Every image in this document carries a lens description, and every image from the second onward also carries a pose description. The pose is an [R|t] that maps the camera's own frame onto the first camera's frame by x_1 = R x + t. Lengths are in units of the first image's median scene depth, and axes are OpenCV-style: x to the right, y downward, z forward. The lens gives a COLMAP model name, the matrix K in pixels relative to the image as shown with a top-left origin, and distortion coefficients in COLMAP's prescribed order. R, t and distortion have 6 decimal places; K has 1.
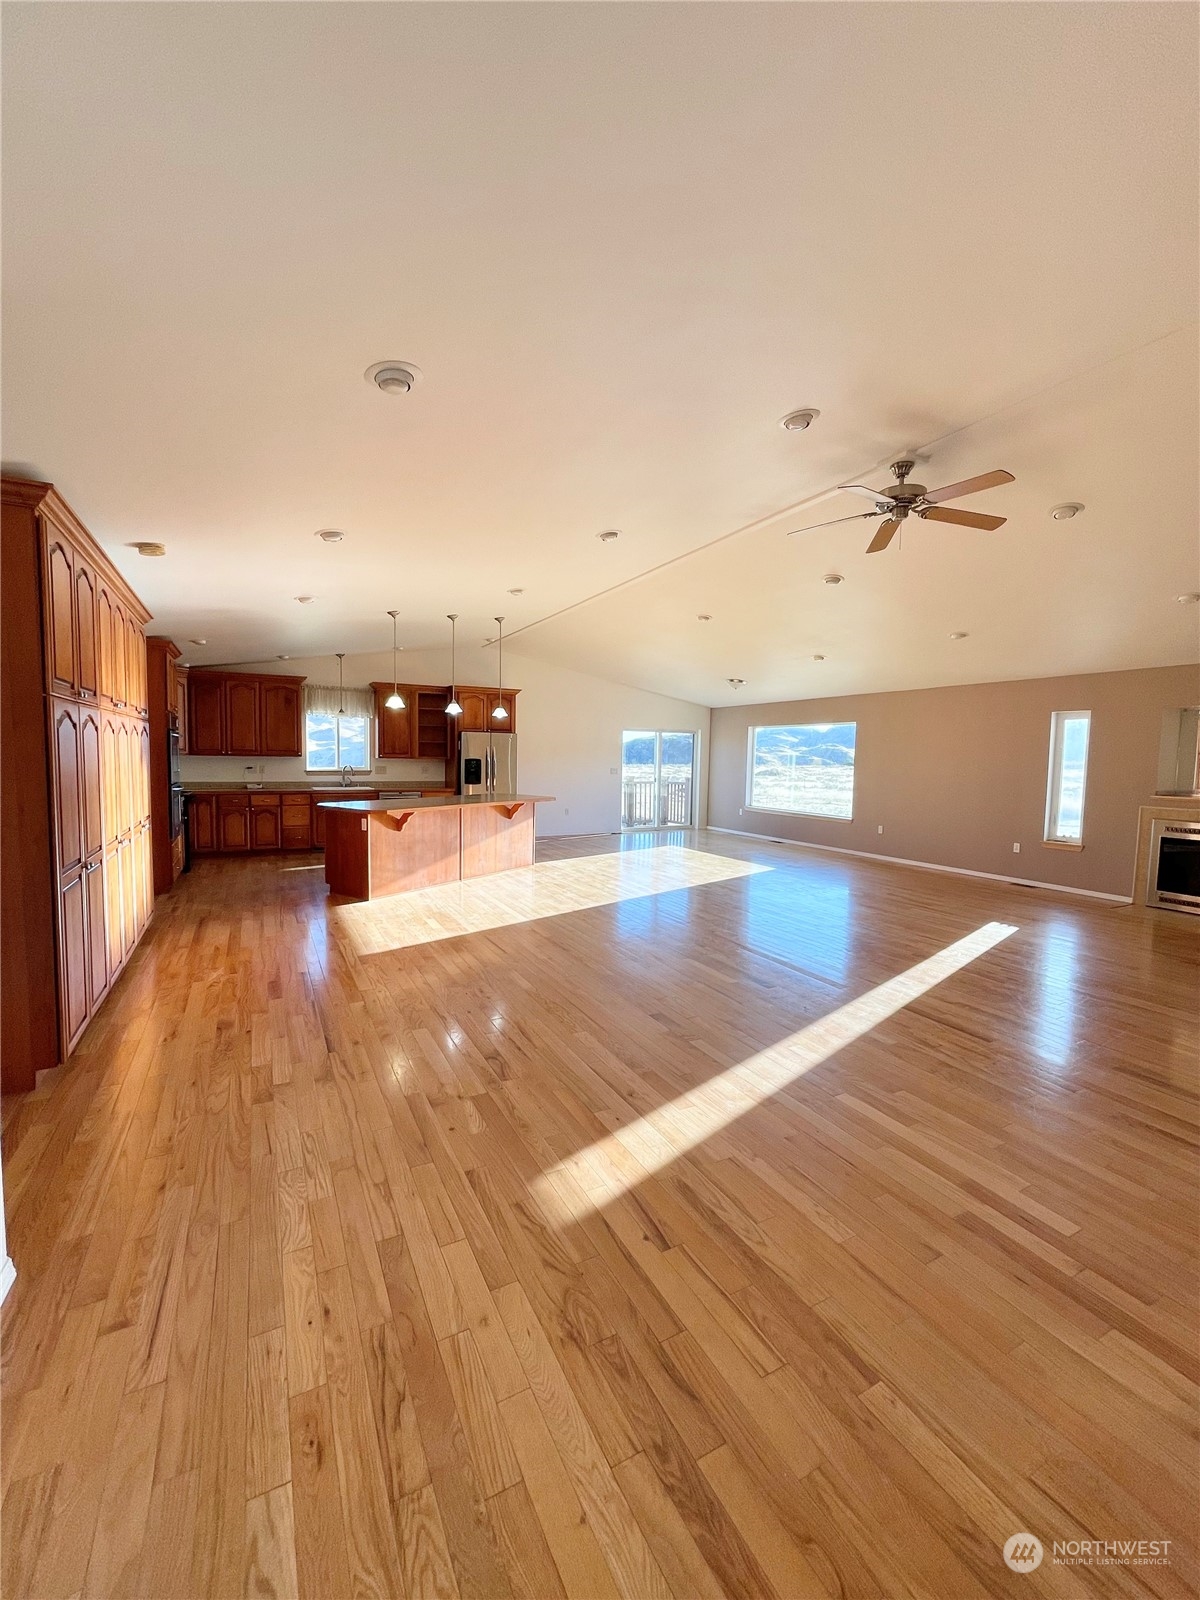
lens RADIAL K [[648.8, 0, 594.1], [0, 648.8, 802.1], [0, 0, 1]] dist [-0.016240, -0.000067]
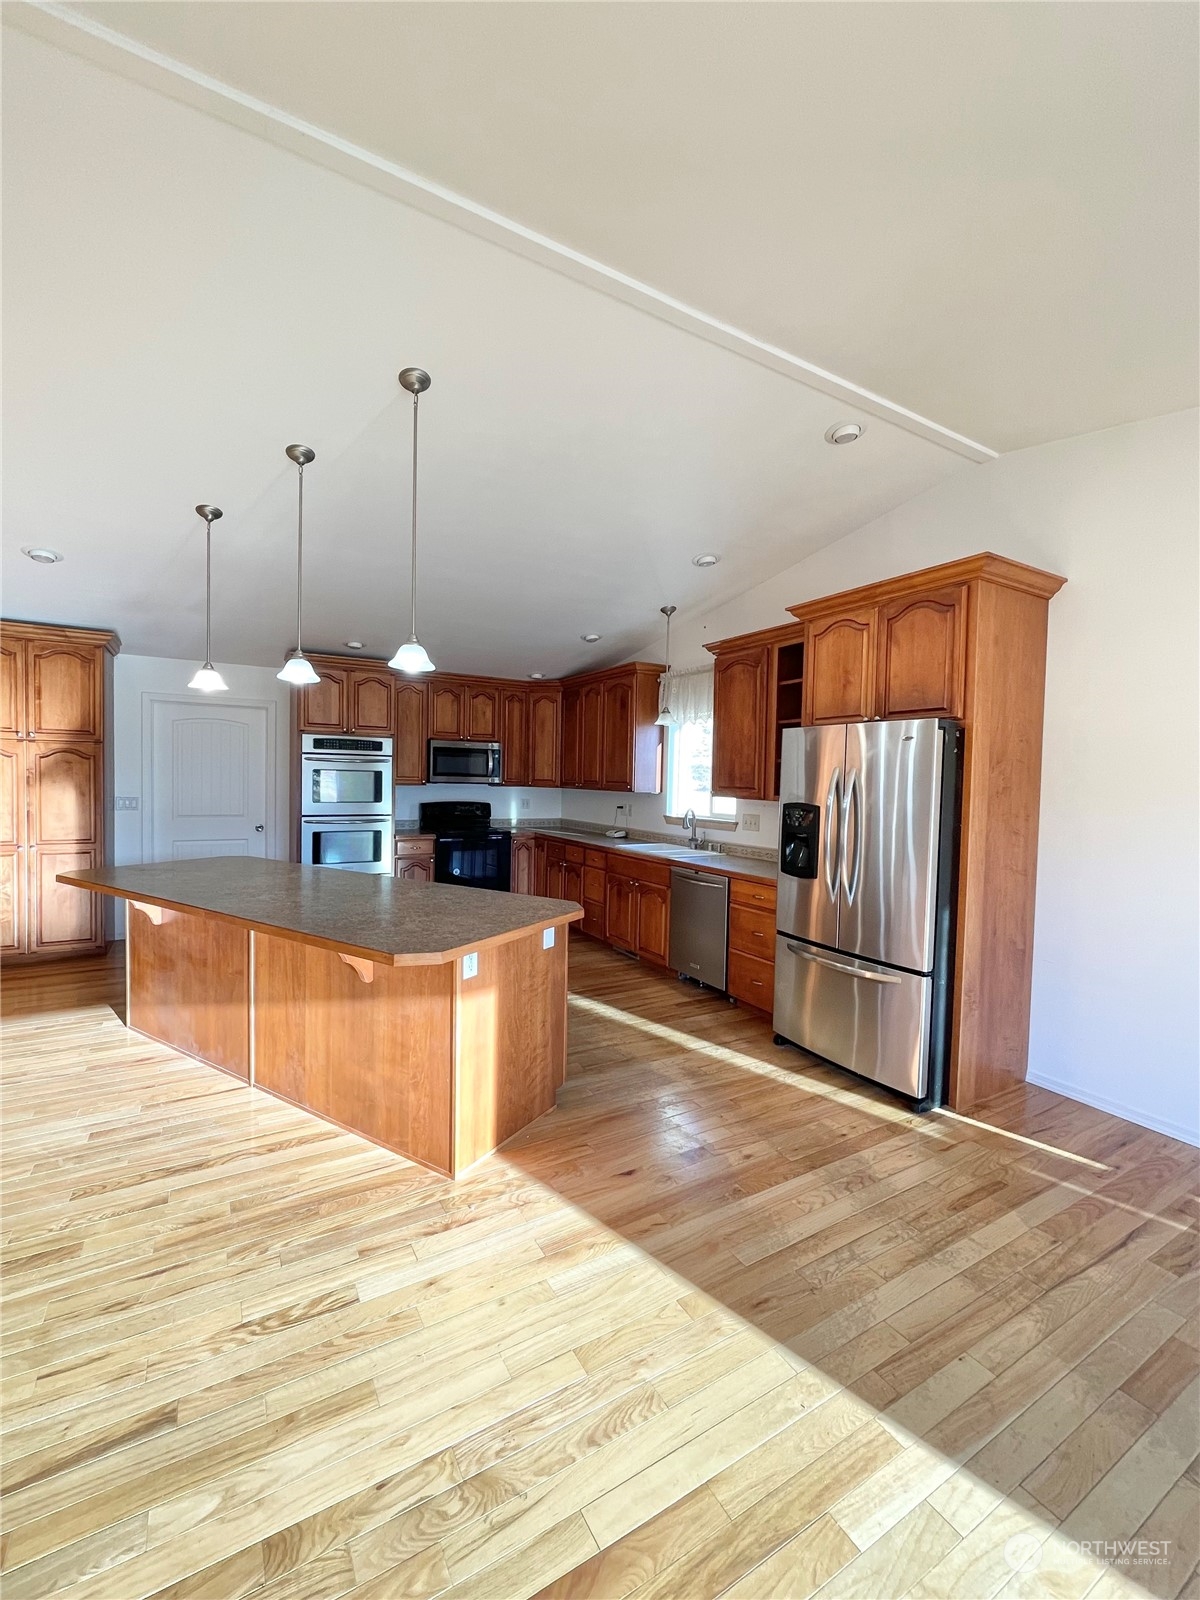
lens RADIAL K [[648.8, 0, 594.1], [0, 648.8, 802.1], [0, 0, 1]] dist [-0.016240, -0.000067]
pose [[0.042443, 0.019746, -0.998904, 0.162302], [-0.095702, 0.995288, 0.015608, -0.066965], [0.994505, 0.094935, 0.044133, 0.941560]]
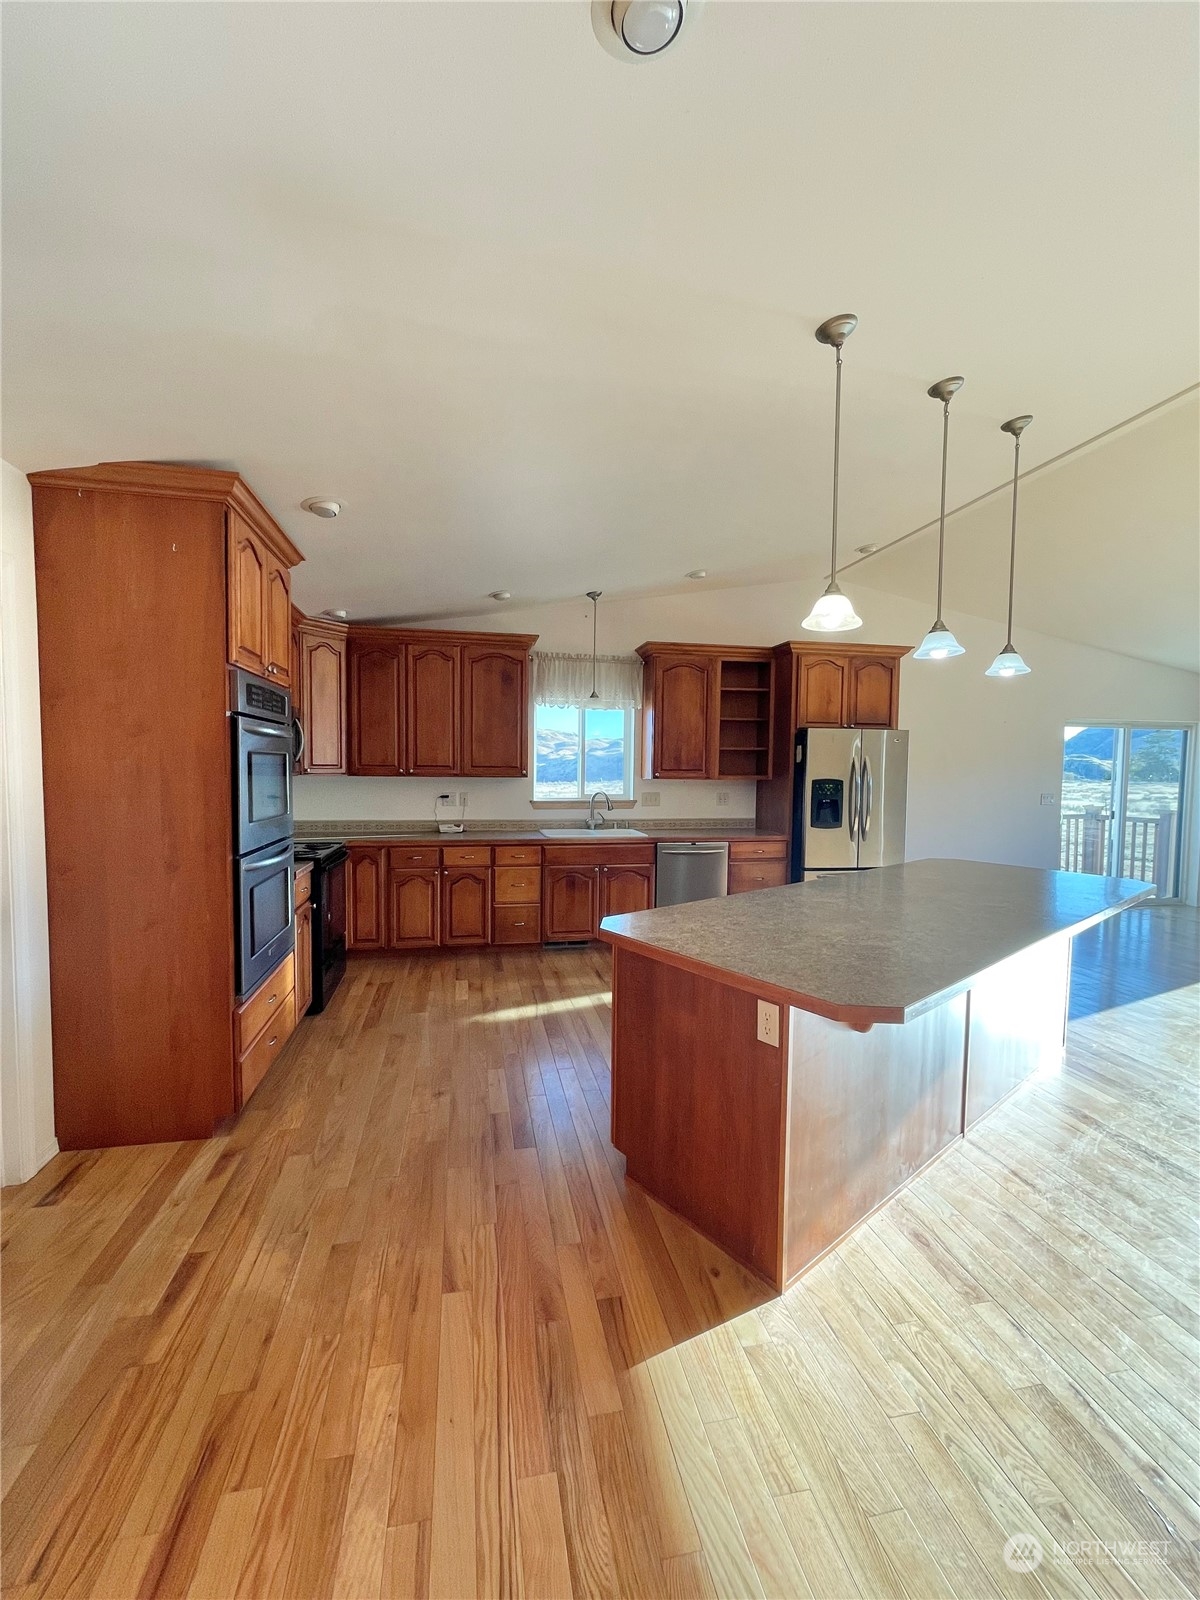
lens RADIAL K [[641.7, 0, 582.6], [0, 641.7, 792.5], [0, 0, 1]] dist [0.000113, 0.000006]
pose [[0.954283, 0.000566, -0.298905, -0.240260], [-0.012420, 0.999210, -0.037760, -0.036424], [0.298648, 0.039747, 0.953535, 0.483285]]
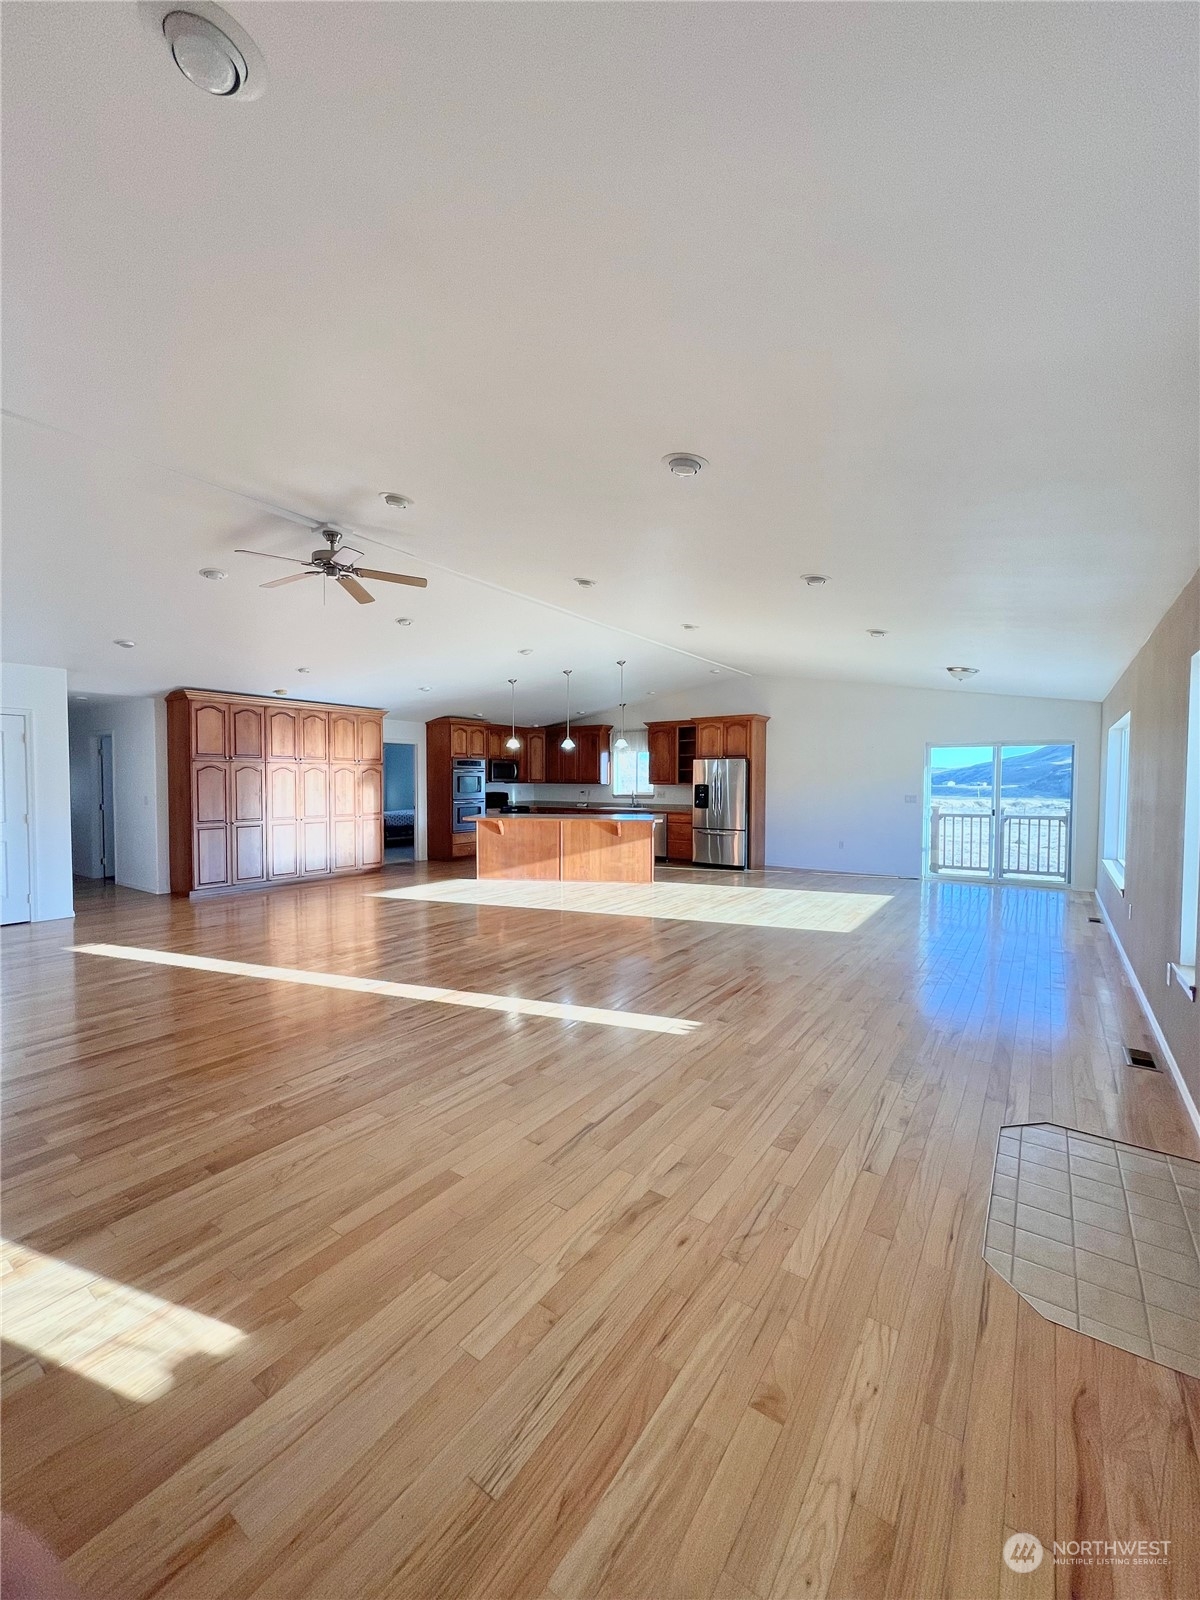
lens RADIAL K [[648.8, 0, 594.1], [0, 648.8, 802.1], [0, 0, 1]] dist [-0.016240, -0.000067]
pose [[0.455917, 0.013406, -0.889921, 0.734817], [-0.061075, 0.998001, -0.016255, -0.010138], [0.887924, 0.061763, 0.455824, 0.381622]]
